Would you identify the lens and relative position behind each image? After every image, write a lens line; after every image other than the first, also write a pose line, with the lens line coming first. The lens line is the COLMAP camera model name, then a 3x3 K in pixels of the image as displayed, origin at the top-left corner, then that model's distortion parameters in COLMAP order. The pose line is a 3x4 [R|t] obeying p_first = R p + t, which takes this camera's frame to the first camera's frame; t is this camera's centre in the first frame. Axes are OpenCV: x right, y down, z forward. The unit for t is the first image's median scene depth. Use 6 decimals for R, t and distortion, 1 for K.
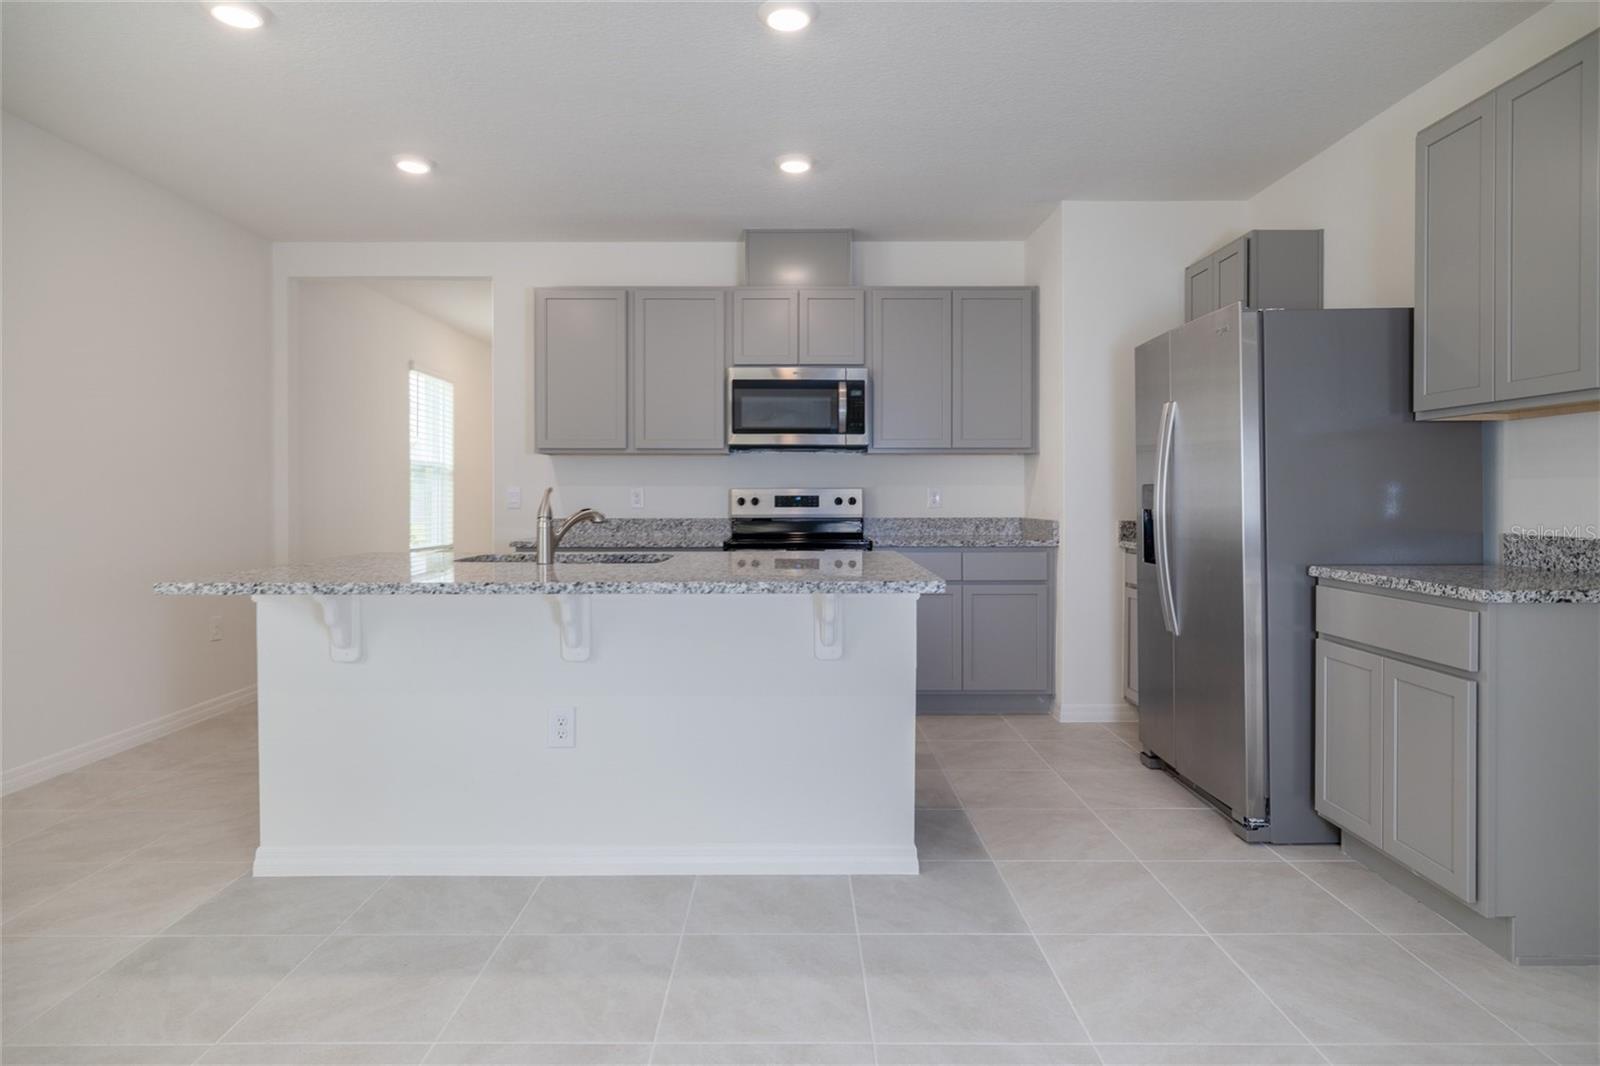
lens RADIAL K [[879.2, 0, 797.4], [0, 879.2, 508.5], [0, 0, 1]] dist [-0.000047, -0.000032]
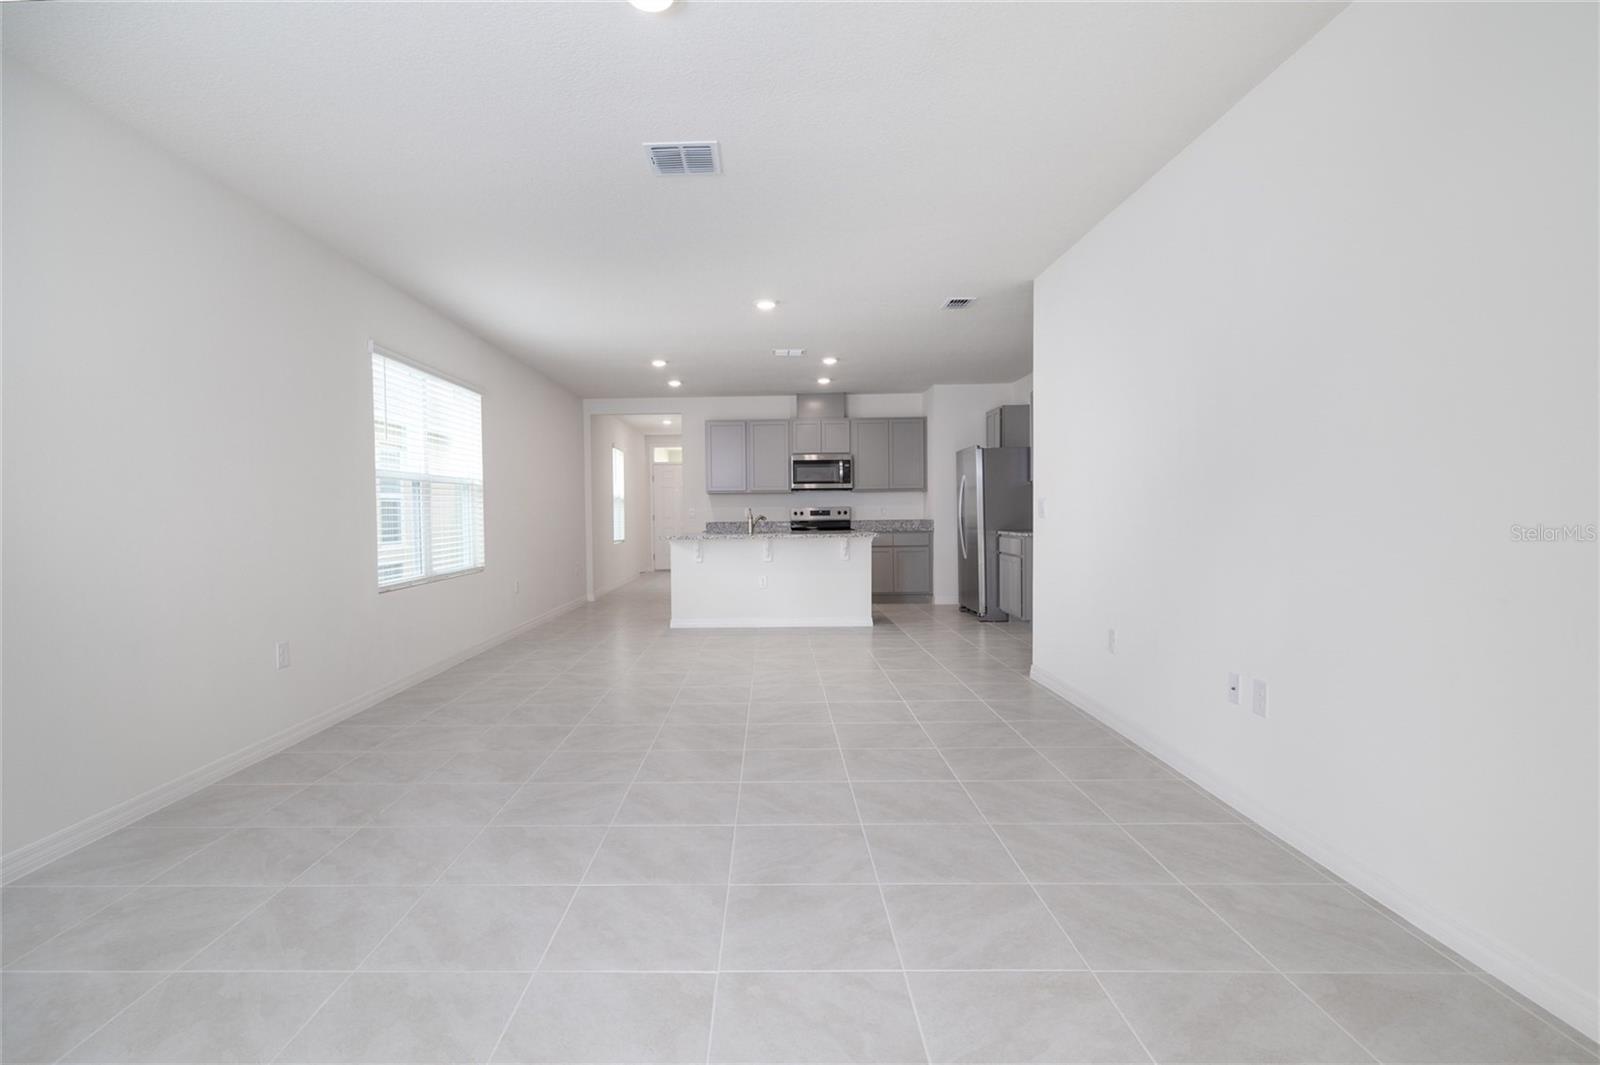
lens RADIAL K [[794.8, 0, 800.0], [0, 794.8, 532.5], [0, 0, 1]] dist [-0.000031, 0.000025]
pose [[0.999597, -0.012455, 0.025492, -0.110594], [0.012223, 0.999883, 0.009234, 0.022954], [-0.025604, -0.008919, 0.999632, -1.069846]]
